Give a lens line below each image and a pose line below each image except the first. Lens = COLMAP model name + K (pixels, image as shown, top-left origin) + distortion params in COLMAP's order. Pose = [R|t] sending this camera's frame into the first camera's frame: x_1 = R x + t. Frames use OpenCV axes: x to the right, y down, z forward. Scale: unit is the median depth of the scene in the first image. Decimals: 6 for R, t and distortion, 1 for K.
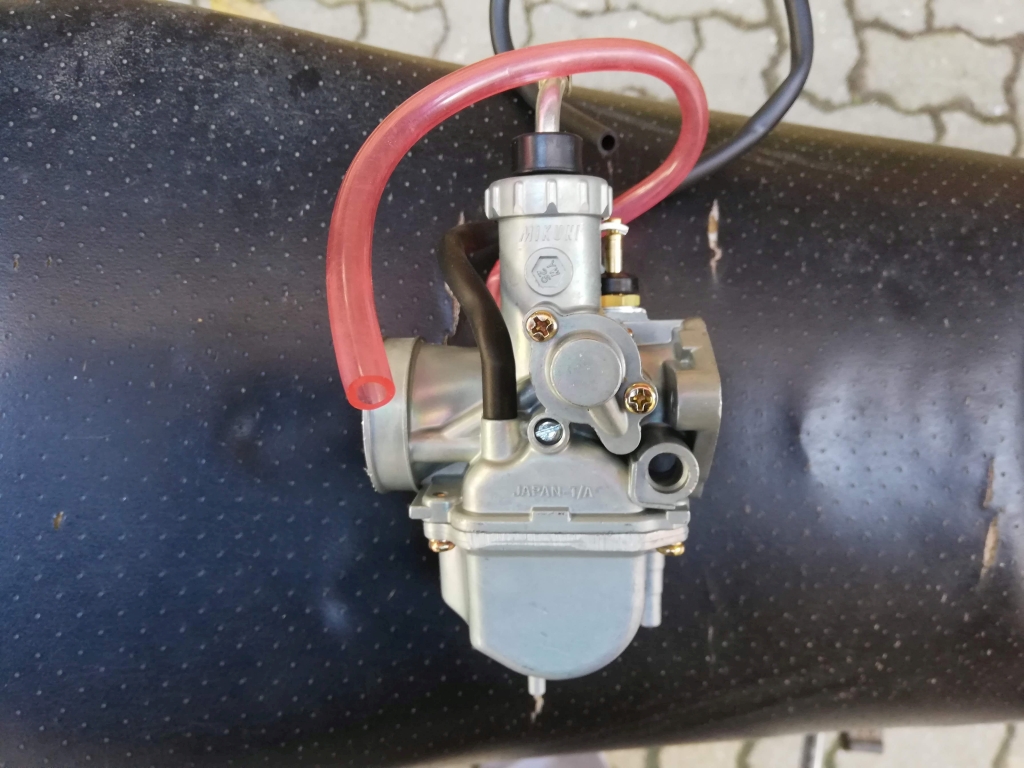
lens RADIAL K [[848.0, 0, 527.0], [0, 848.0, 393.0], [0, 0, 1]] dist [0.019559, -0.083866]
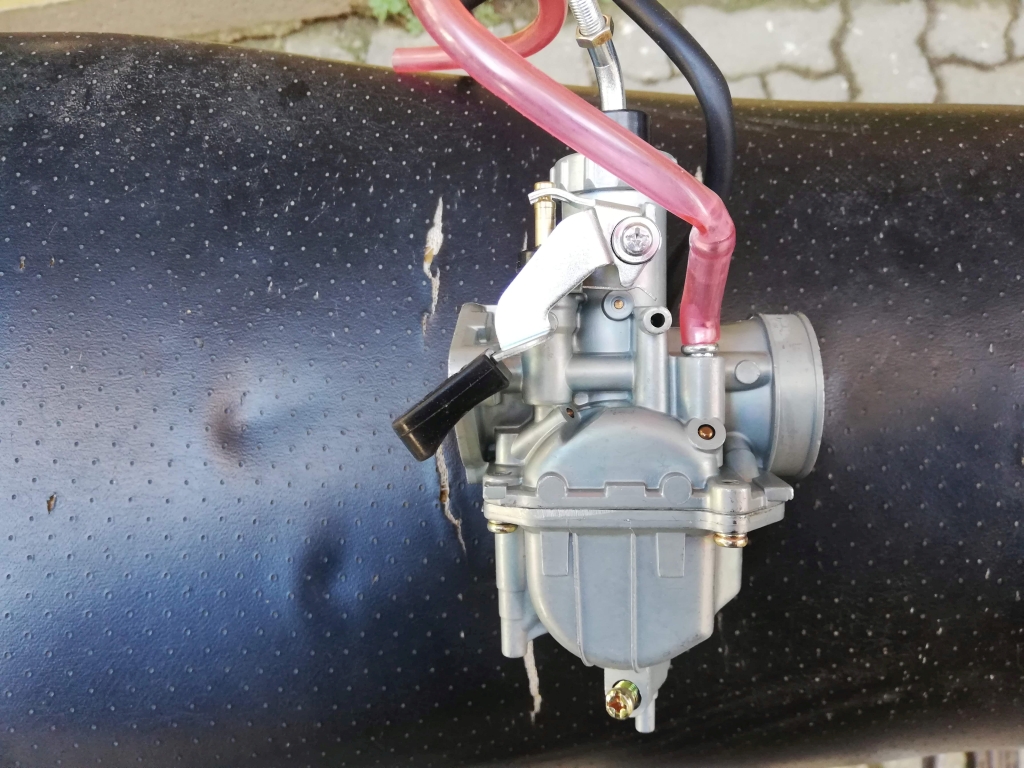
lens RADIAL K [[848.0, 0, 520.2], [0, 848.0, 383.8], [0, 0, 1]] dist [0.019559, -0.083866]
pose [[0.987371, -0.057779, -0.147514, 0.156448], [0.039273, 0.991327, -0.125415, 0.140384], [0.153481, 0.118038, 0.981076, 0.044267]]
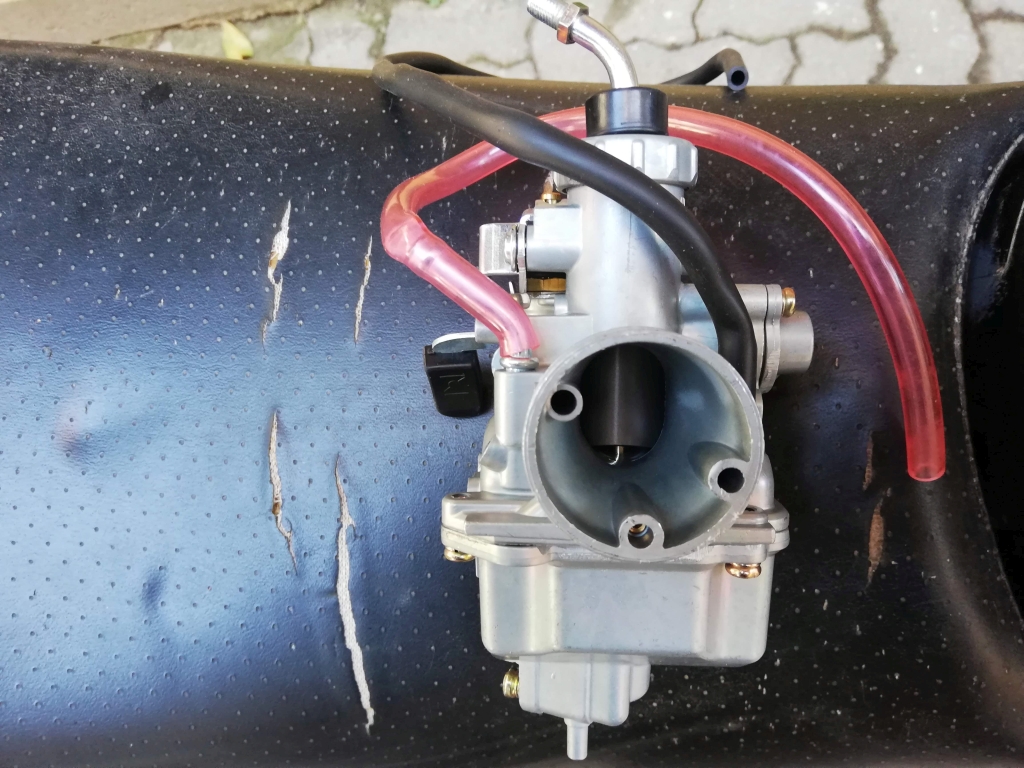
lens RADIAL K [[848.0, 0, 521.7], [0, 848.0, 389.3], [0, 0, 1]] dist [0.019559, -0.083866]
pose [[0.970079, -0.045207, -0.238542, 0.418798], [0.026055, 0.996222, -0.082839, 0.096776], [0.241386, 0.074145, 0.967593, 0.122012]]
